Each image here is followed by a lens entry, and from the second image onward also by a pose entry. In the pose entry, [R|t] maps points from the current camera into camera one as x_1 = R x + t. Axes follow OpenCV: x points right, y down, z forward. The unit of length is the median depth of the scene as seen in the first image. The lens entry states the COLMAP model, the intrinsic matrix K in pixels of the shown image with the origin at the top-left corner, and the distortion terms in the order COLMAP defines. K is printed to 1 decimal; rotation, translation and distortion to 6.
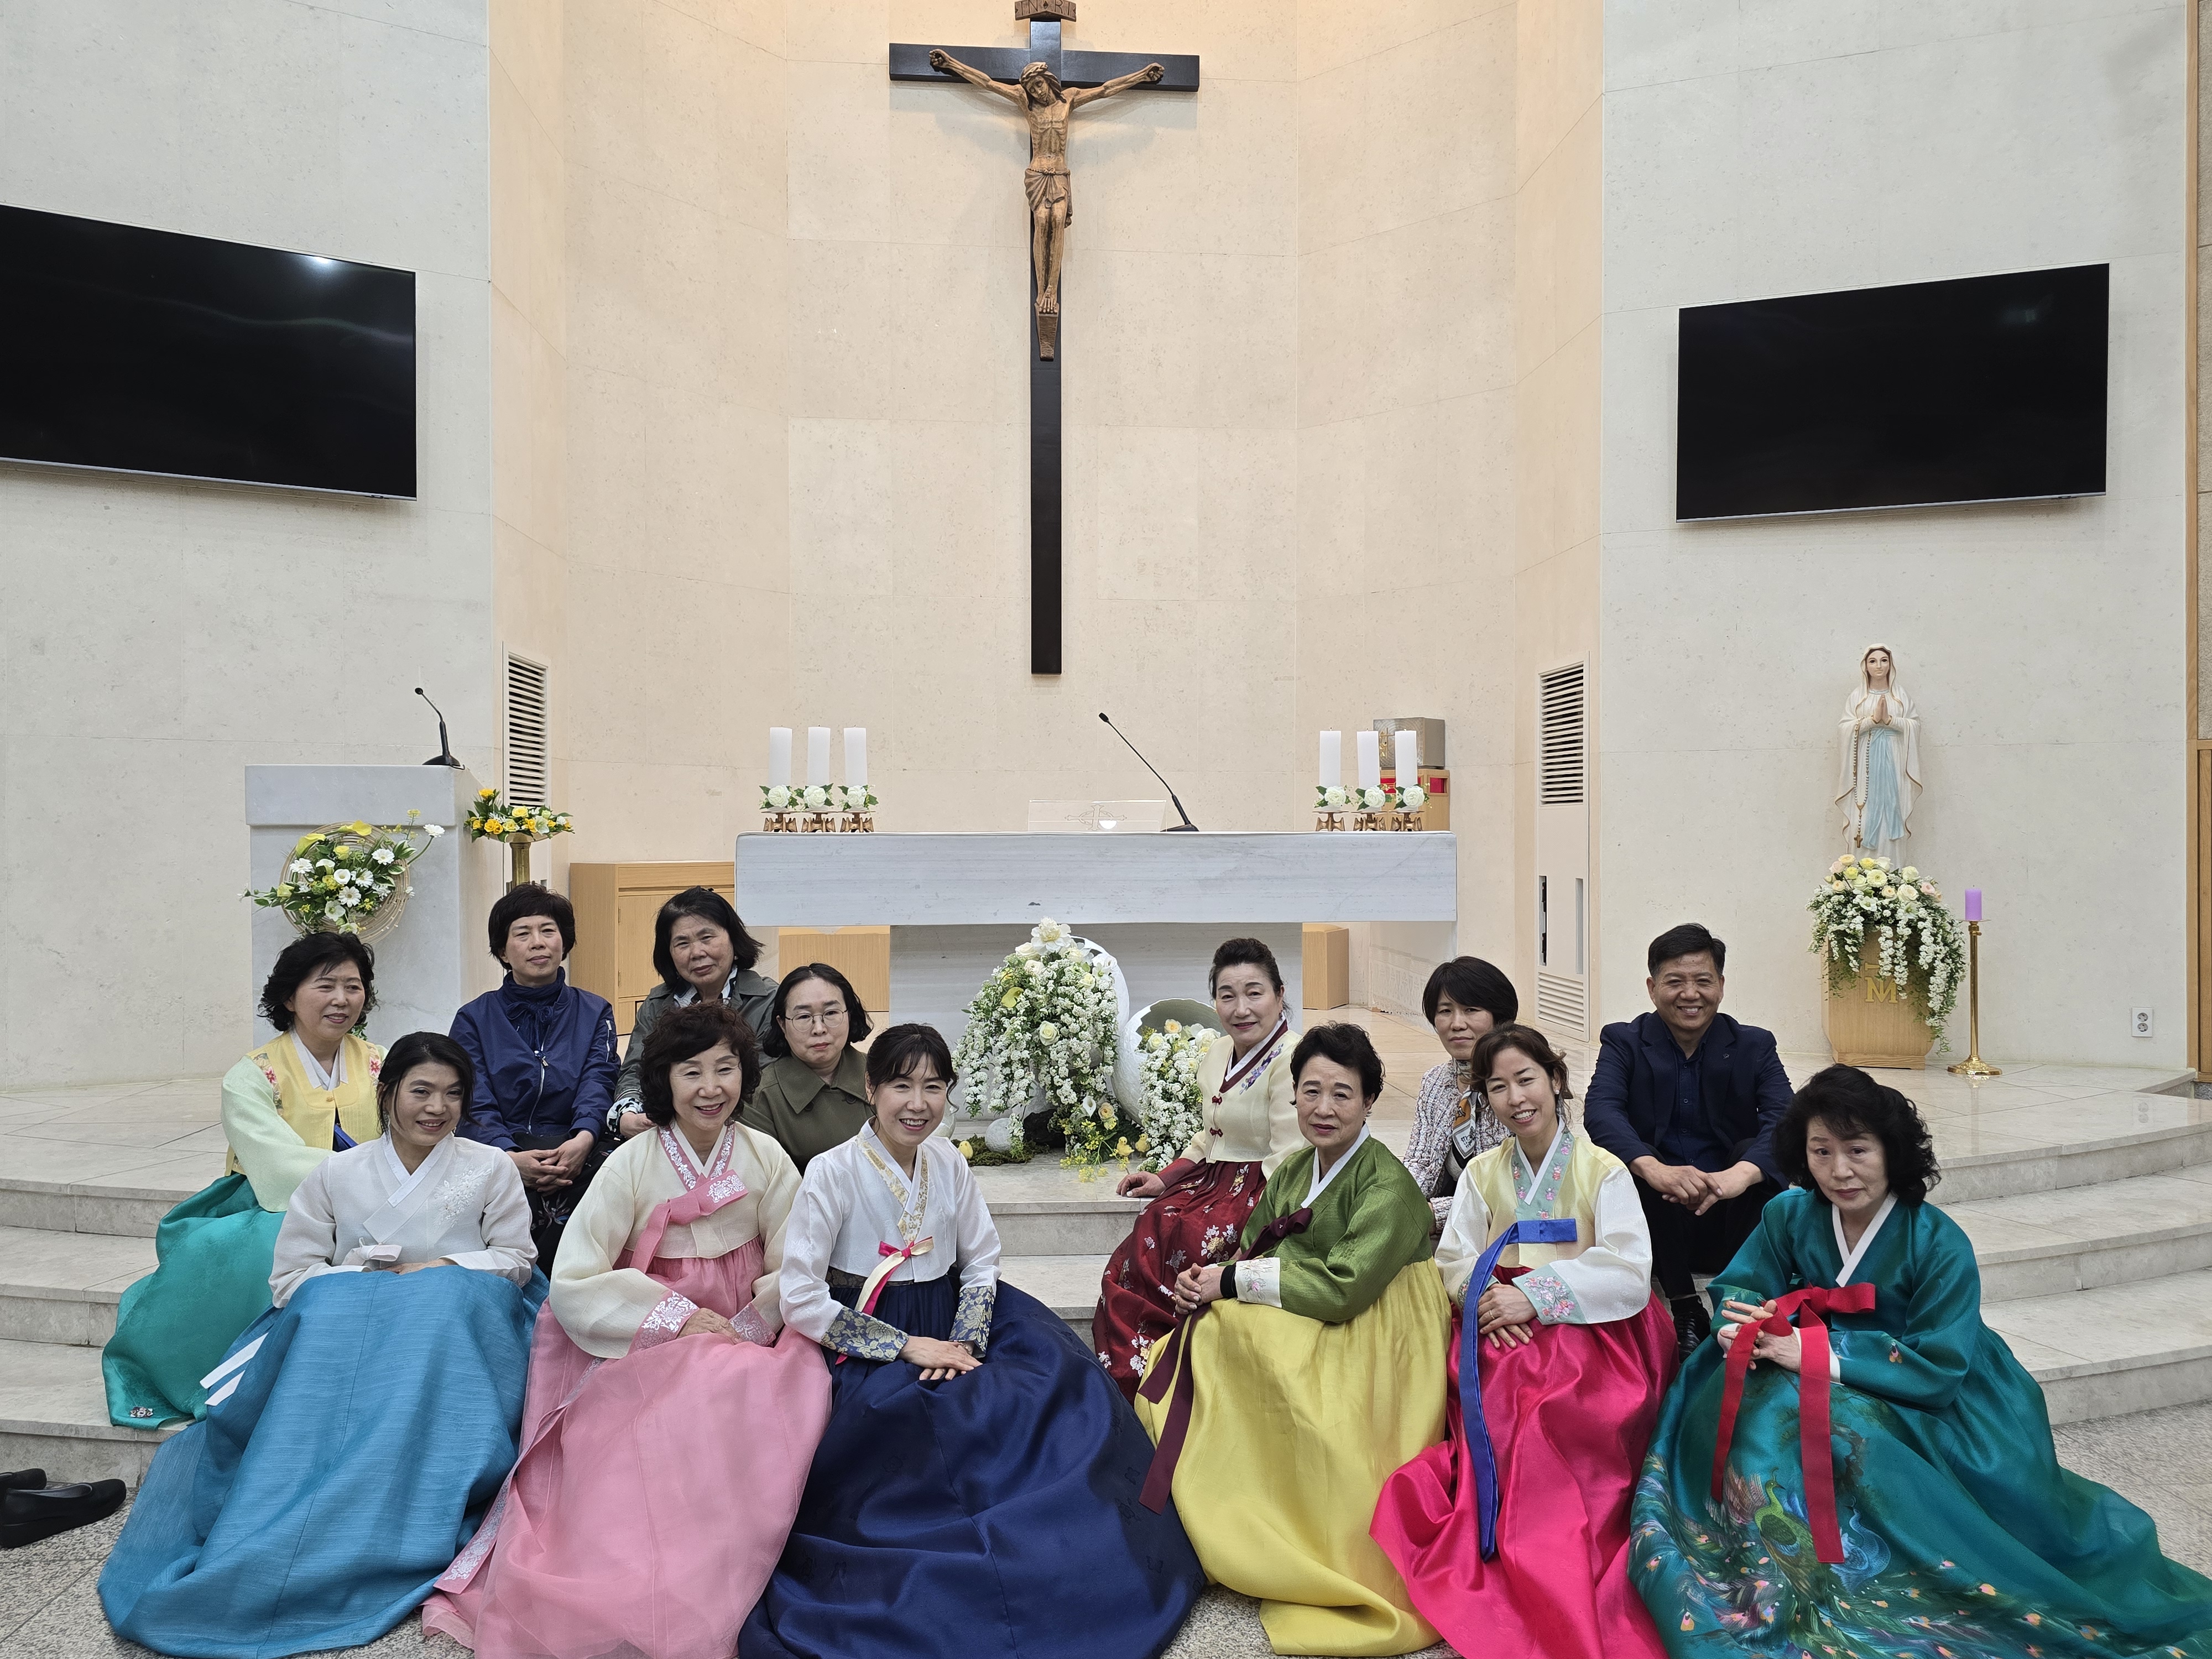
lens RADIAL K [[1527.5, 0, 1106.0], [0, 1527.5, 829.5], [0, 0, 1]] dist [0.090171, 0.000058]
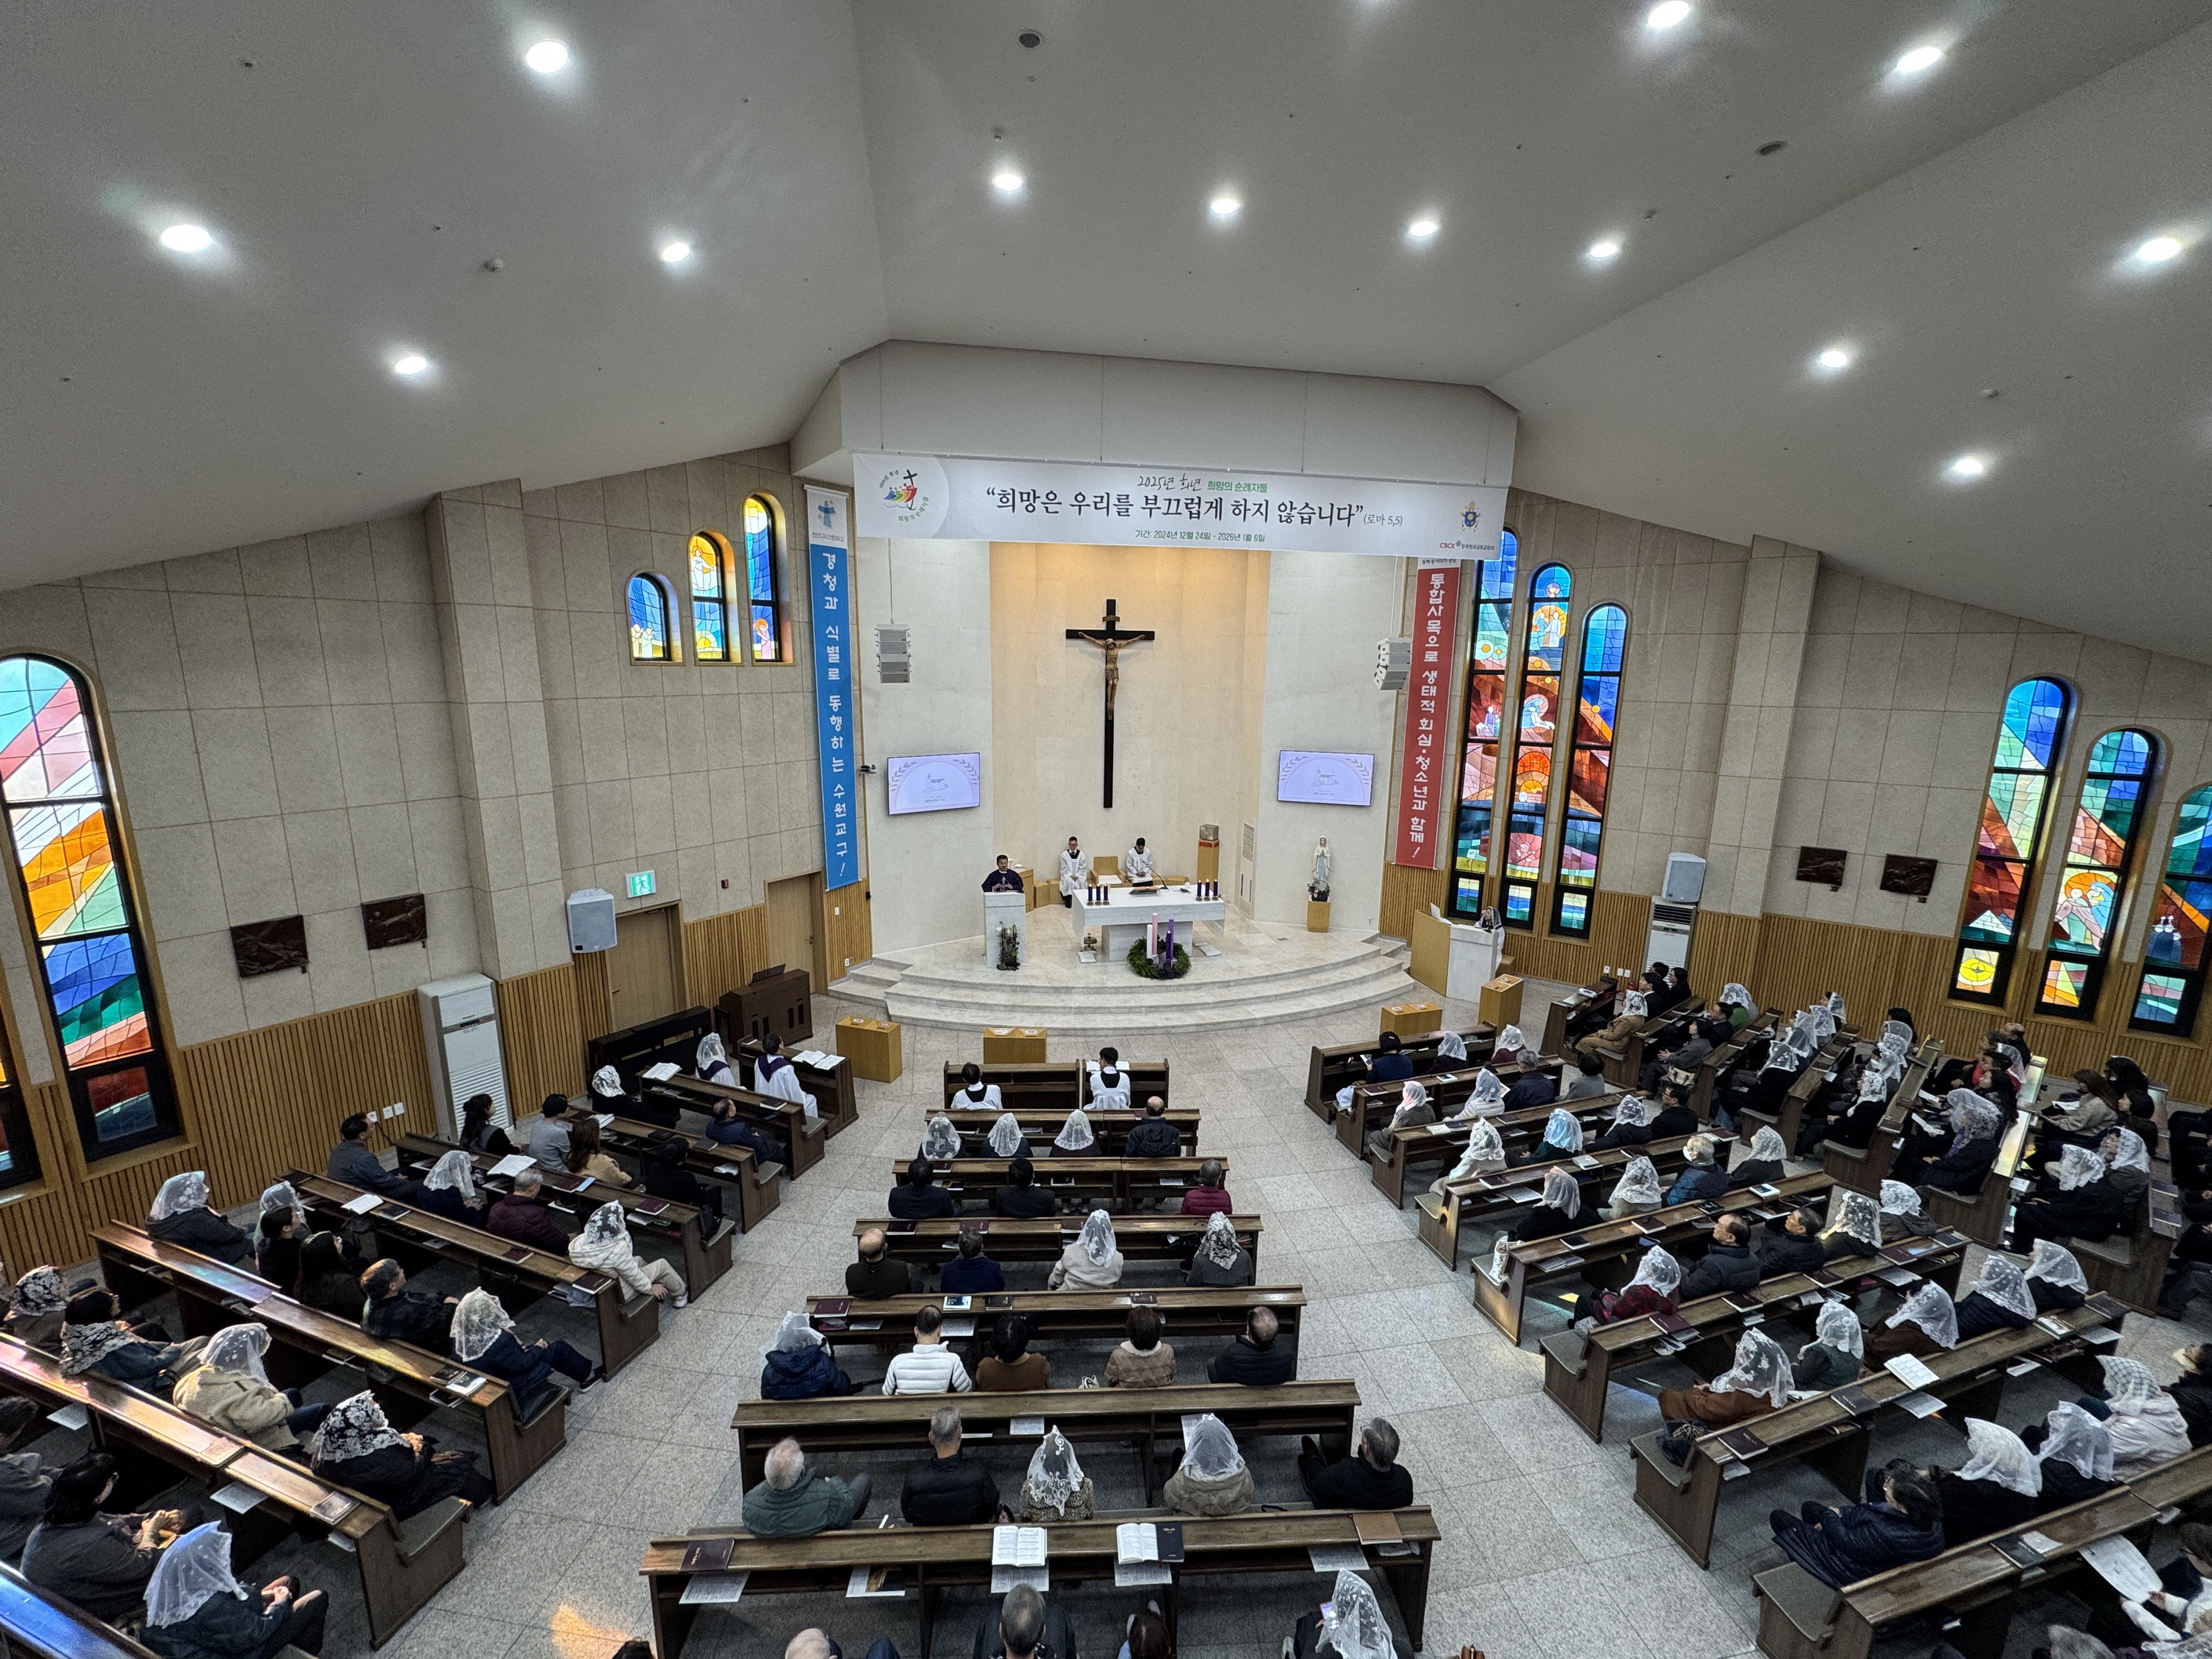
lens RADIAL K [[880.1, 0, 1106.0], [0, 880.1, 829.5], [0, 0, 1]] dist [-0.000337, -0.000141]
pose [[0.992677, -0.008096, 0.120530, -0.289435], [-0.016038, 0.980087, 0.197921, -0.458152], [-0.119732, -0.198405, 0.972779, -0.978360]]
